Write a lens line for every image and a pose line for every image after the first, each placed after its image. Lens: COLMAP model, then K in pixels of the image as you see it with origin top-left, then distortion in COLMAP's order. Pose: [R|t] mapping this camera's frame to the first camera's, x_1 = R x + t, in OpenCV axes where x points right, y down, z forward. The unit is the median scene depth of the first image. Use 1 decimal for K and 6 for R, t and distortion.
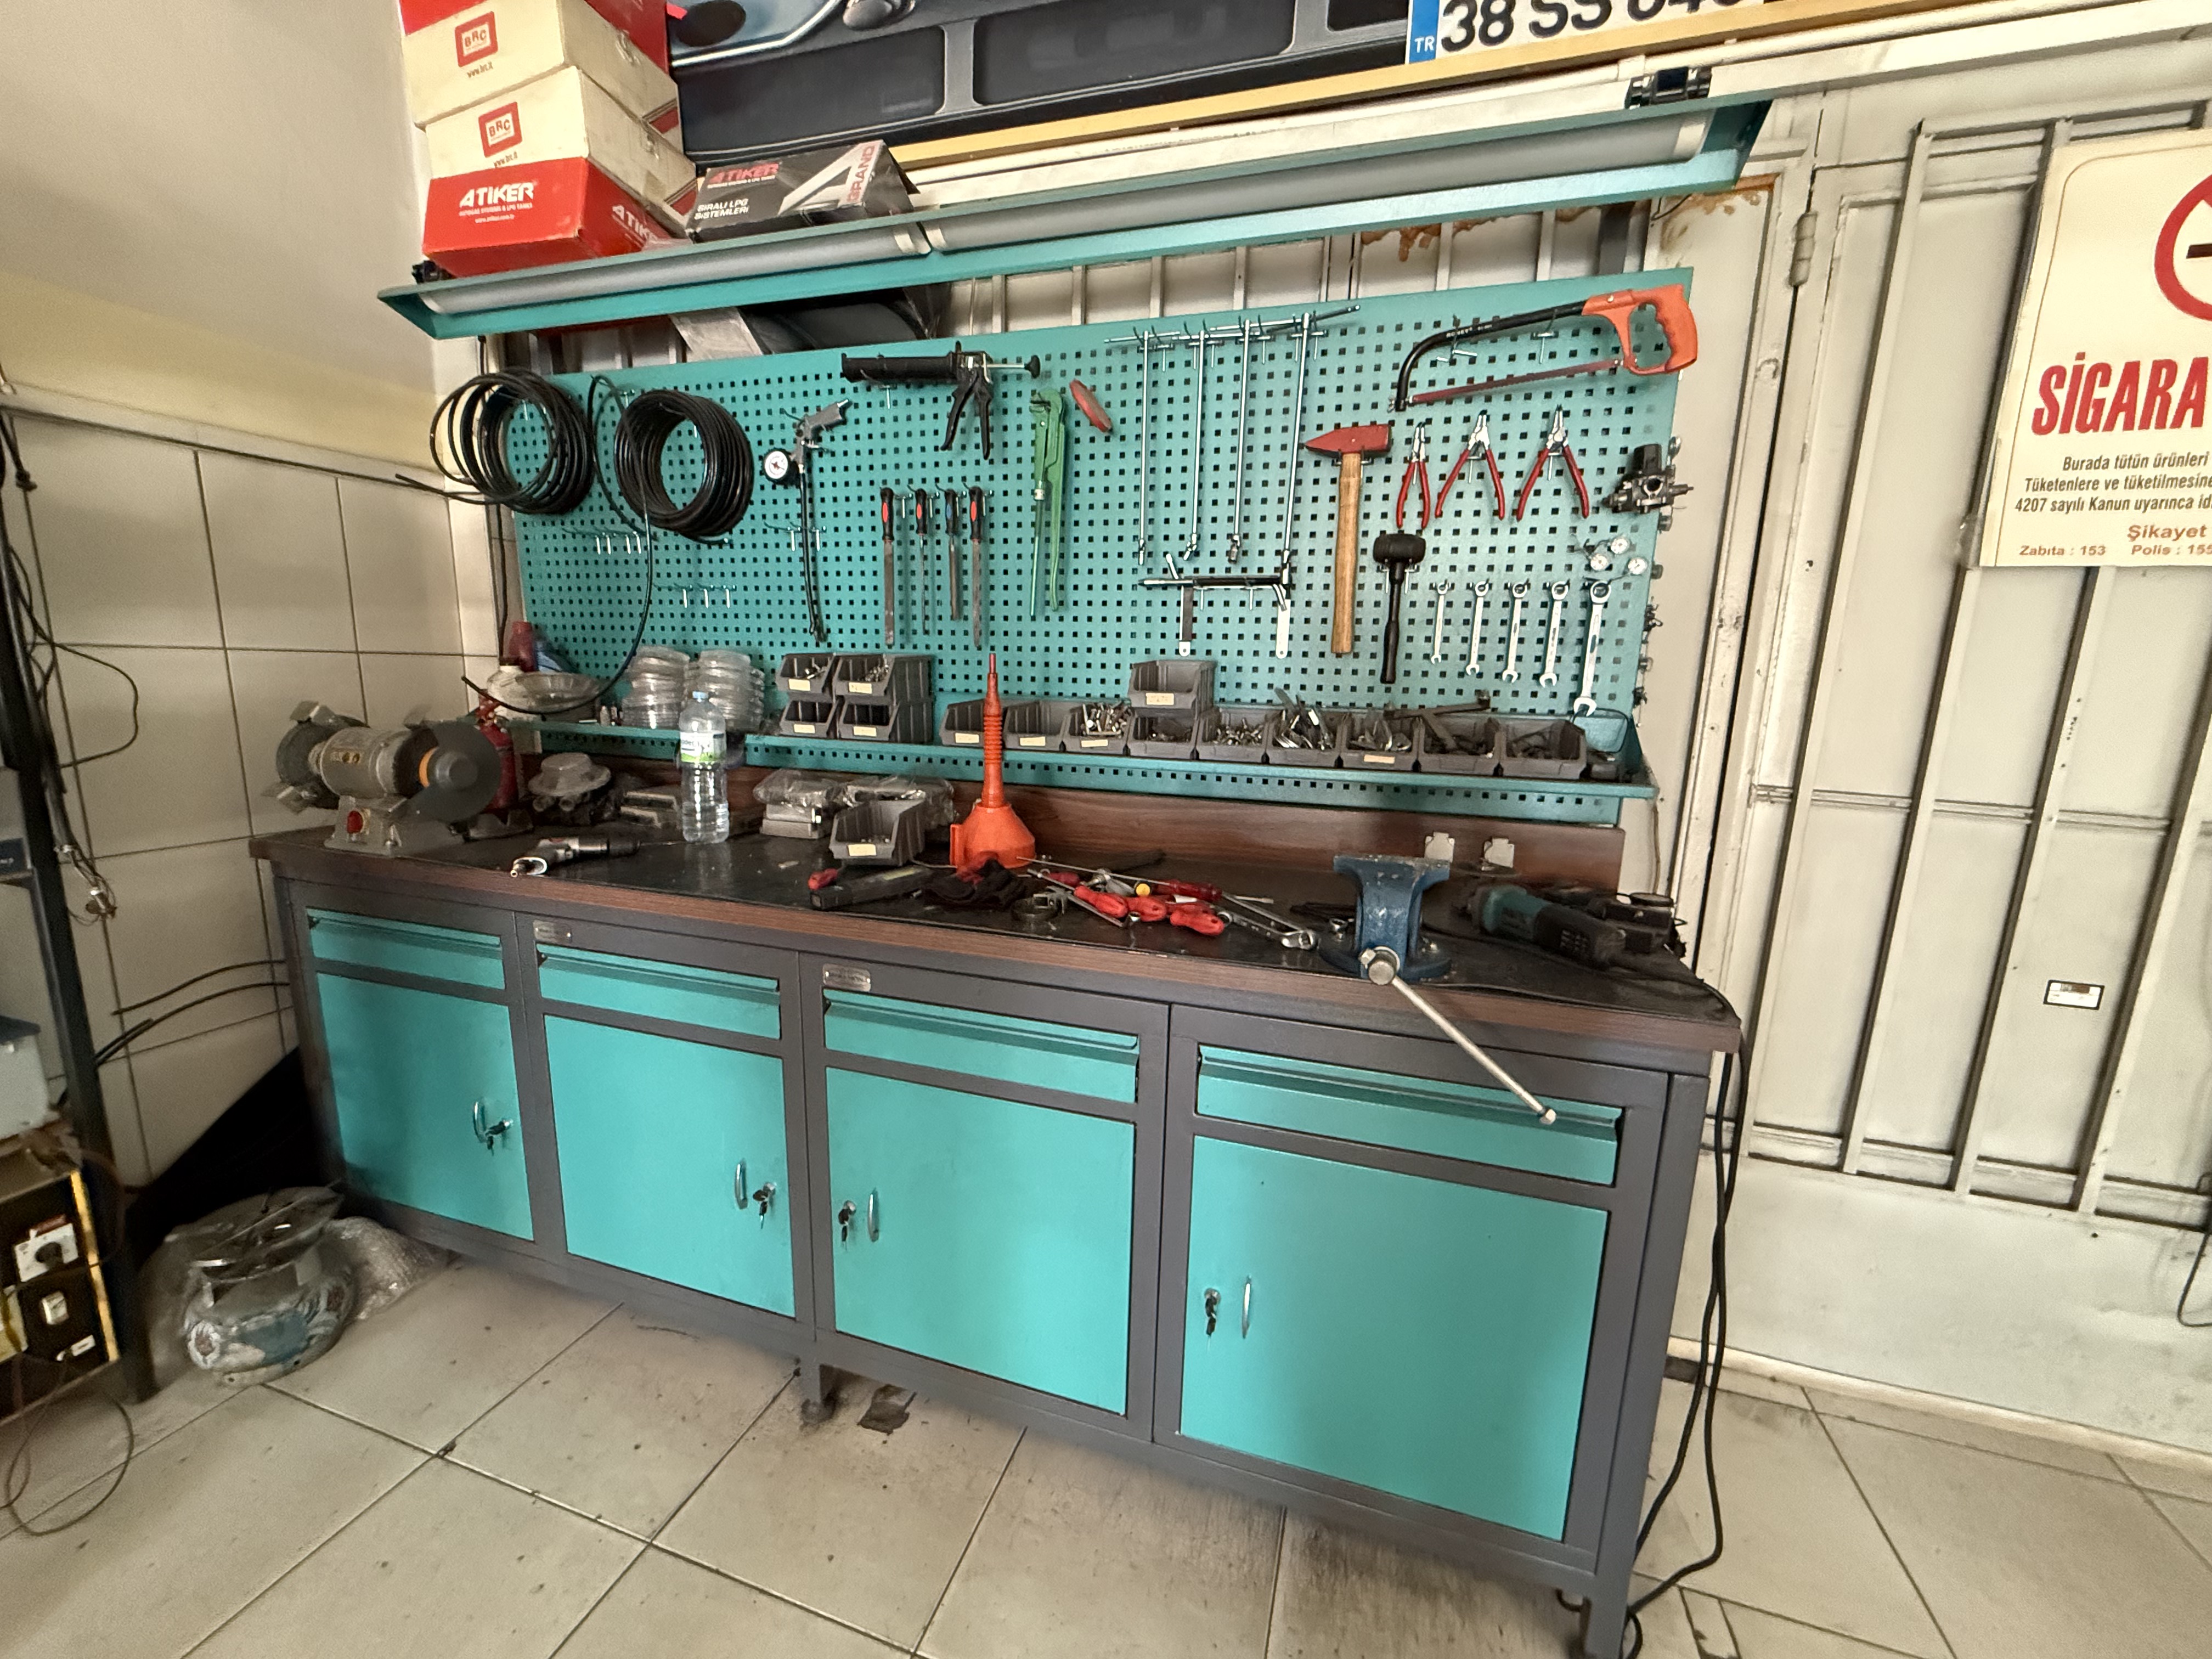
lens RADIAL K [[880.8, 0, 1103.9], [0, 880.8, 830.8], [0, 0, 1]] dist [-0.001349, 0.000339]
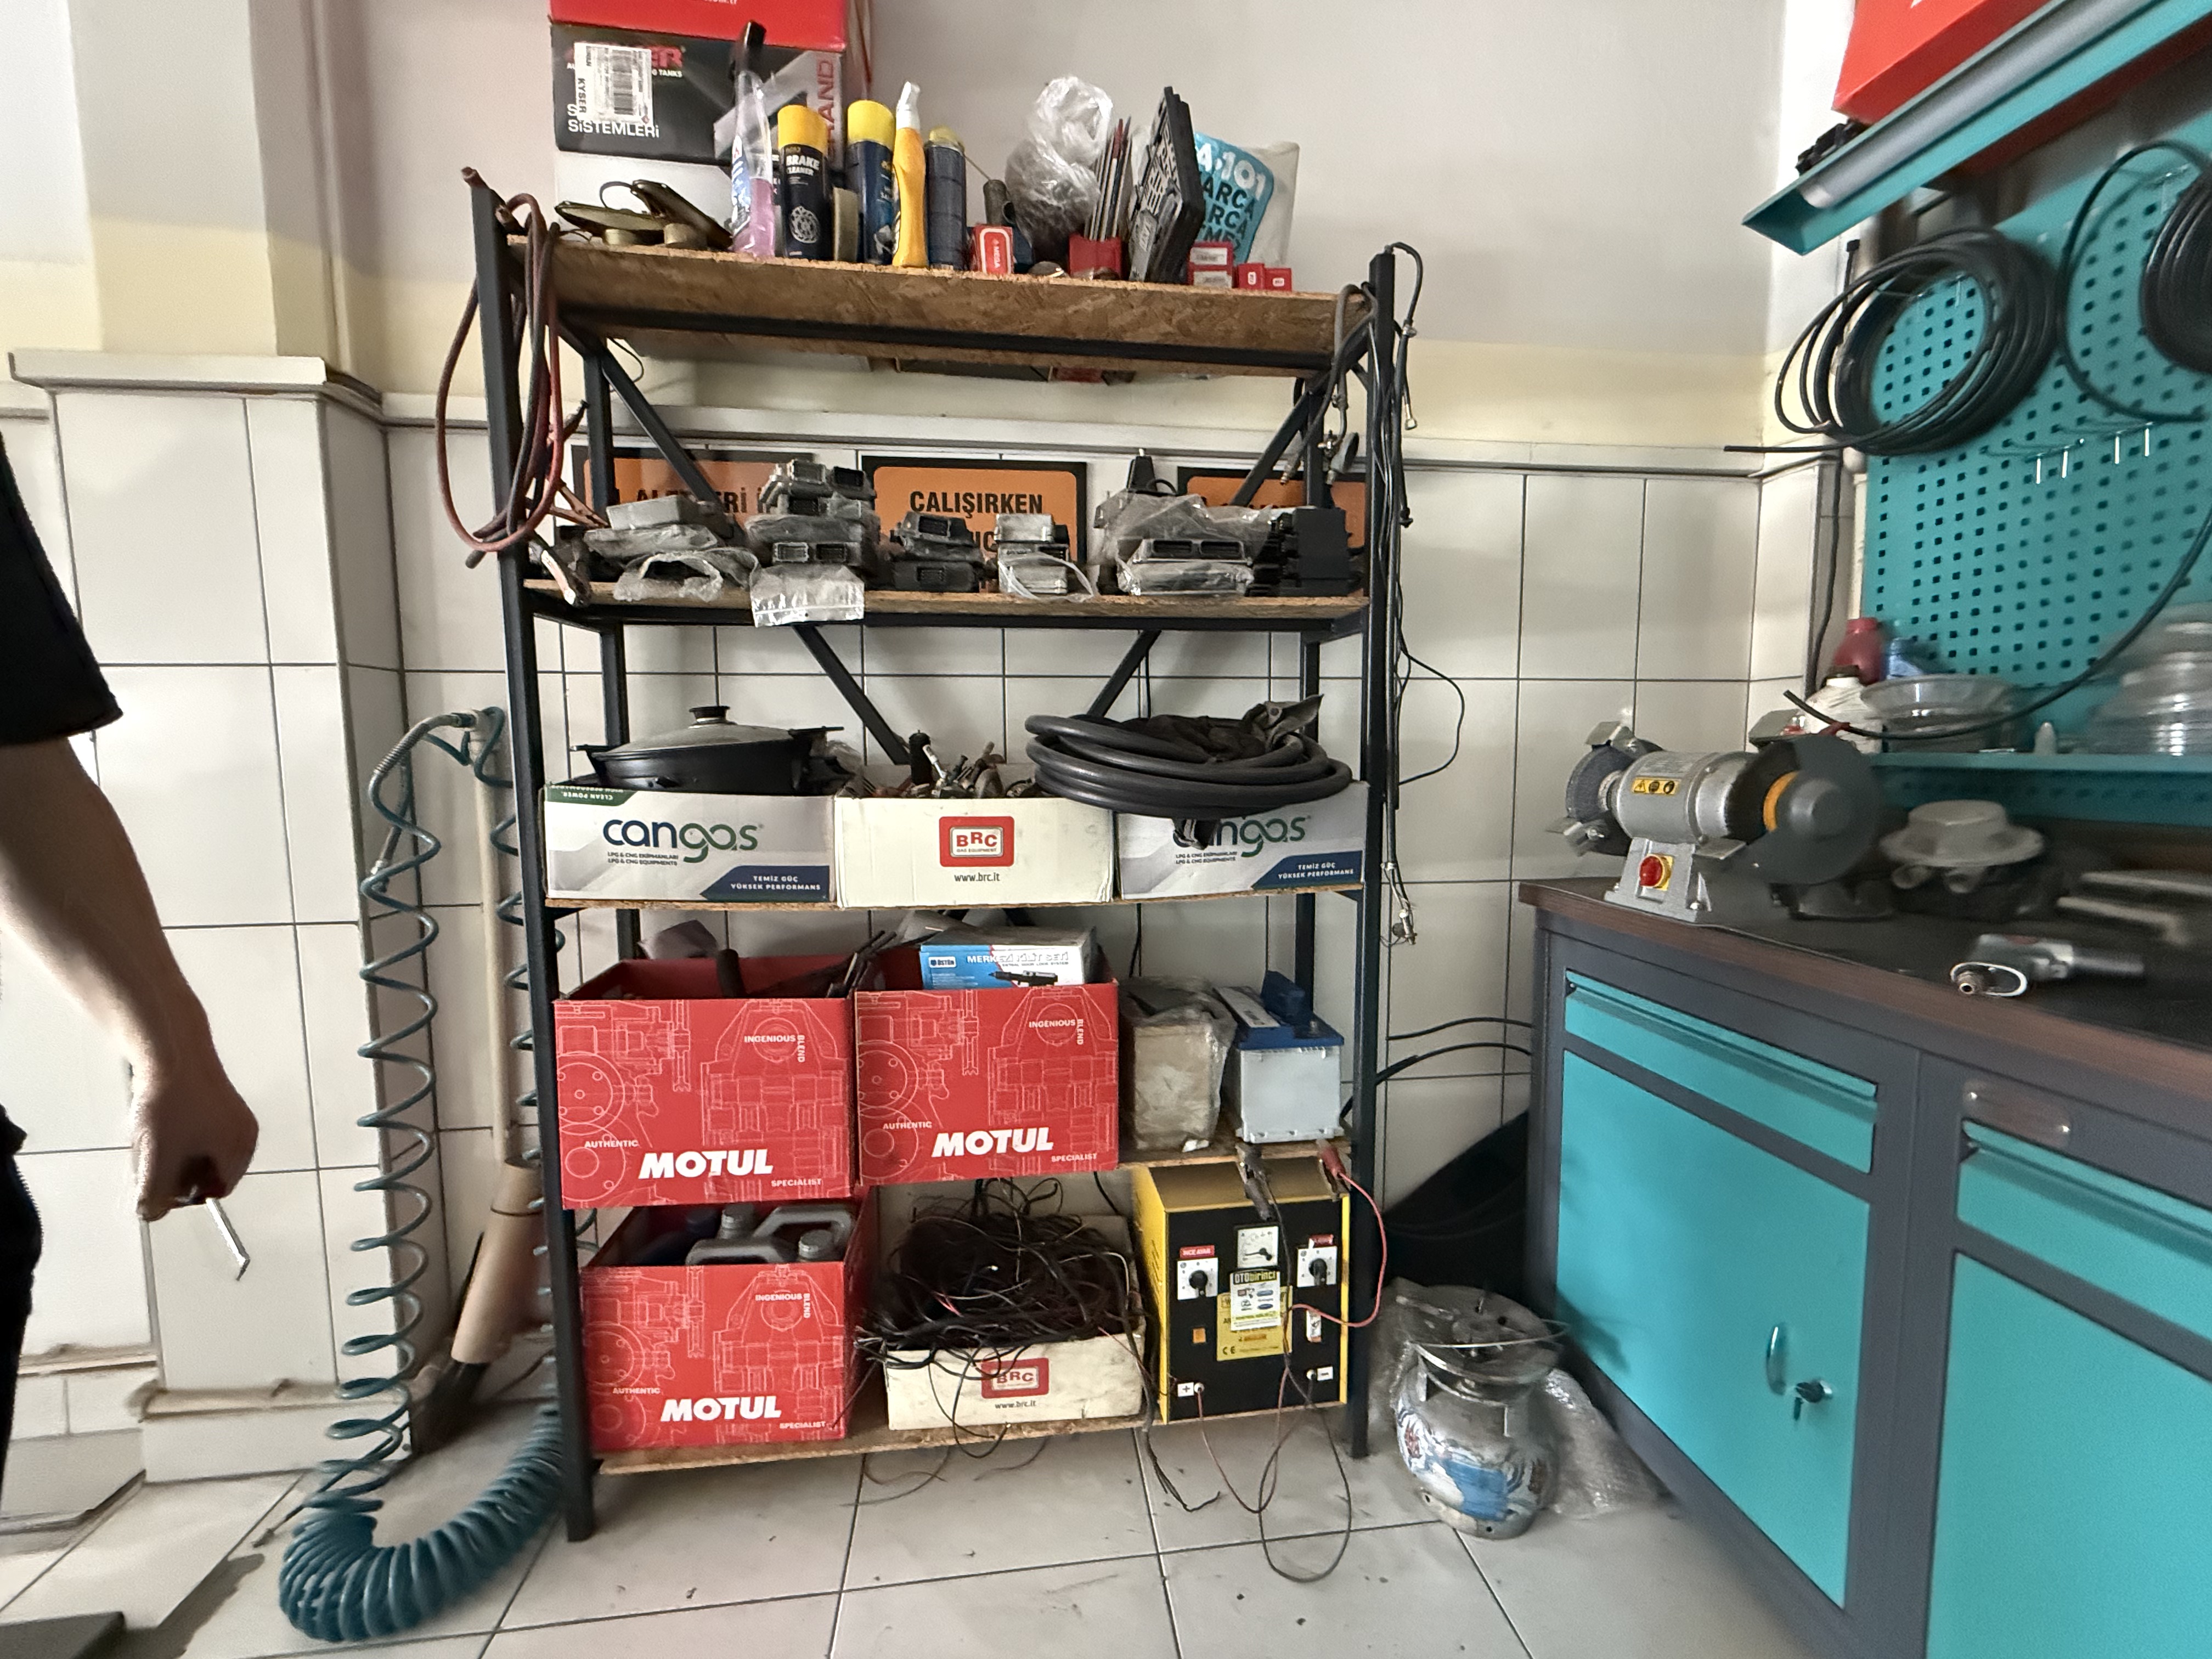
lens RADIAL K [[880.8, 0, 1101.9], [0, 880.8, 826.5], [0, 0, 1]] dist [-0.001349, 0.000339]
pose [[0.426318, 0.048416, -0.903277, -0.342088], [-0.146358, 0.989101, -0.016060, 0.030624], [0.892655, 0.139048, 0.428758, 0.227816]]
